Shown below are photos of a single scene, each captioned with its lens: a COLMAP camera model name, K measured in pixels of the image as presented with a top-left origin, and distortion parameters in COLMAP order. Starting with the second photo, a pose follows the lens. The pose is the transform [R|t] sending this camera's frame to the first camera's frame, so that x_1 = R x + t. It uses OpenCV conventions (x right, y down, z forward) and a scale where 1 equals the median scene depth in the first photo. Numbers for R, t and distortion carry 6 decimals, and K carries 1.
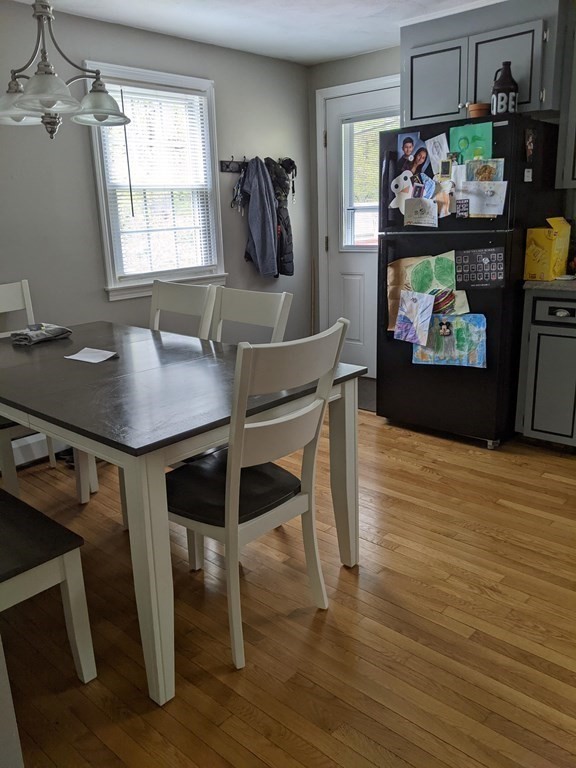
lens RADIAL K [[625.7, 0, 280.8], [0, 625.7, 386.4], [0, 0, 1]] dist [0.053289, -0.064024]
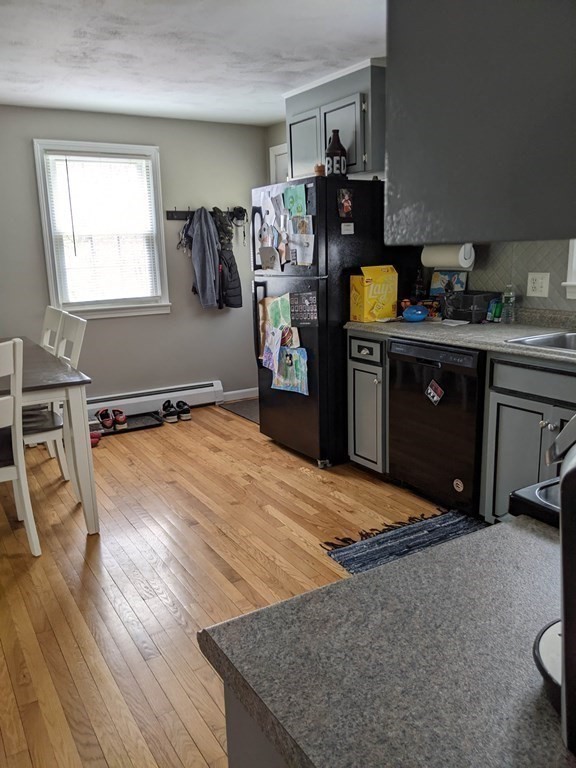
lens RADIAL K [[625.7, 0, 300.0], [0, 625.7, 403.2], [0, 0, 1]] dist [0.053289, -0.064024]
pose [[0.956541, 0.081288, -0.280037, 0.622227], [-0.085510, 0.996333, -0.002872, -0.010662], [0.278777, 0.026693, 0.959985, -0.095830]]
